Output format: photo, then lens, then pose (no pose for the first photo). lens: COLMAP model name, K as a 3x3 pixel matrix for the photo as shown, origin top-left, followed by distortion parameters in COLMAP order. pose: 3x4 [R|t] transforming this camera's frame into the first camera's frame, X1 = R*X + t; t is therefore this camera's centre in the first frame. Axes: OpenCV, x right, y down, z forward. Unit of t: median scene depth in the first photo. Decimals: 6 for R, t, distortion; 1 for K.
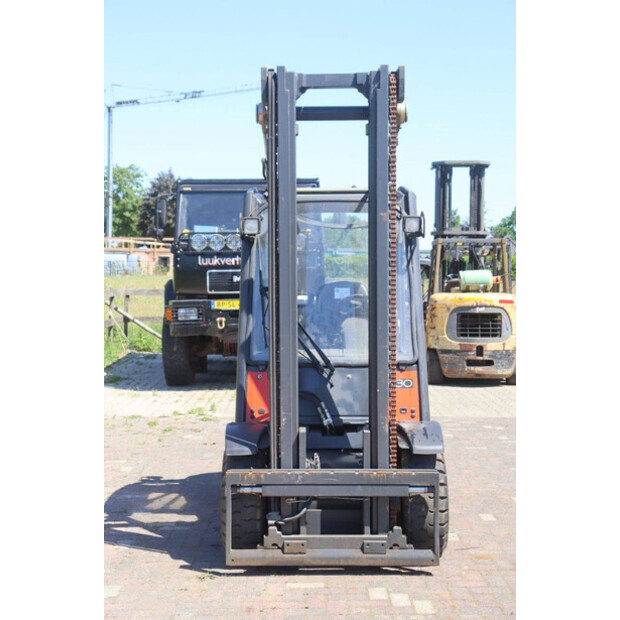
lens RADIAL K [[1081.1, 0, 310.0], [0, 1081.1, 310.0], [0, 0, 1]] dist [0.229930, 0.042702]
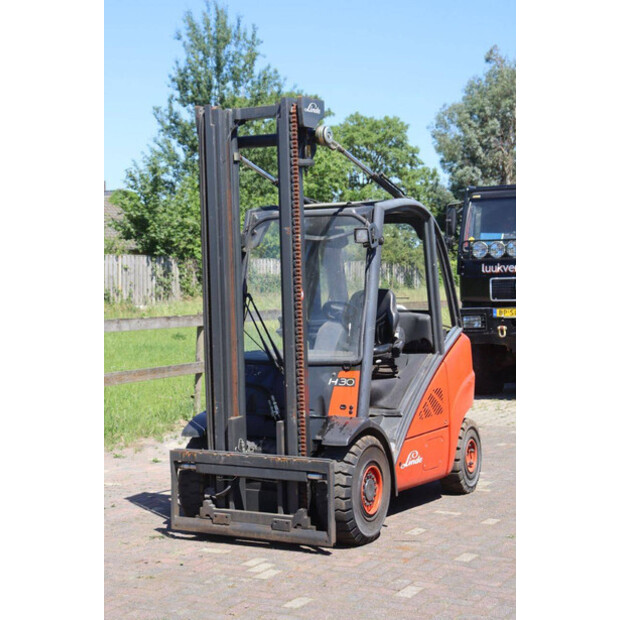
lens RADIAL K [[1169.2, 0, 310.0], [0, 1169.2, 310.0], [0, 0, 1]] dist [0.327907, -0.051202]
pose [[0.879721, 0.006903, -0.475441, 0.655576], [-0.011360, 0.999914, -0.006502, 0.003592], [0.475355, 0.011121, 0.879724, -0.056617]]
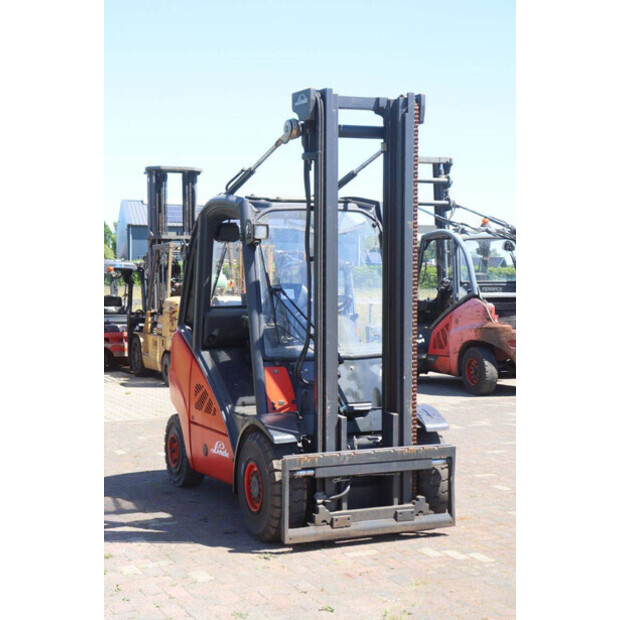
lens RADIAL K [[1115.3, 0, 310.0], [0, 1115.3, 310.0], [0, 0, 1]] dist [0.254210, -0.015997]
pose [[0.918550, -0.018288, 0.394881, -0.486751], [0.020530, 0.999788, -0.001452, 0.003111], [-0.394771, 0.009440, 0.918731, -0.039013]]
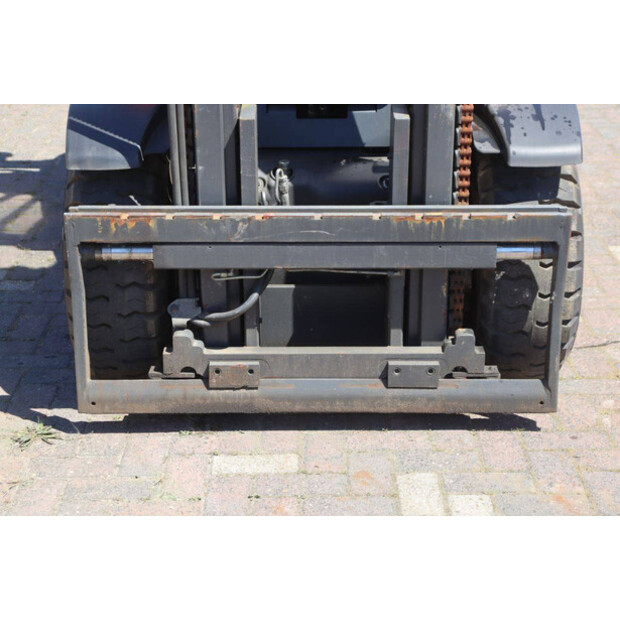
lens RADIAL K [[1362.5, 0, 310.0], [0, 1362.5, 310.0], [0, 0, 1]] dist [0.331905, -0.243616]
pose [[0.999988, -0.000090, 0.004932, 0.014484], [-0.001440, 0.951000, 0.309188, 0.019347], [-0.004718, -0.309191, 0.950988, 0.474771]]
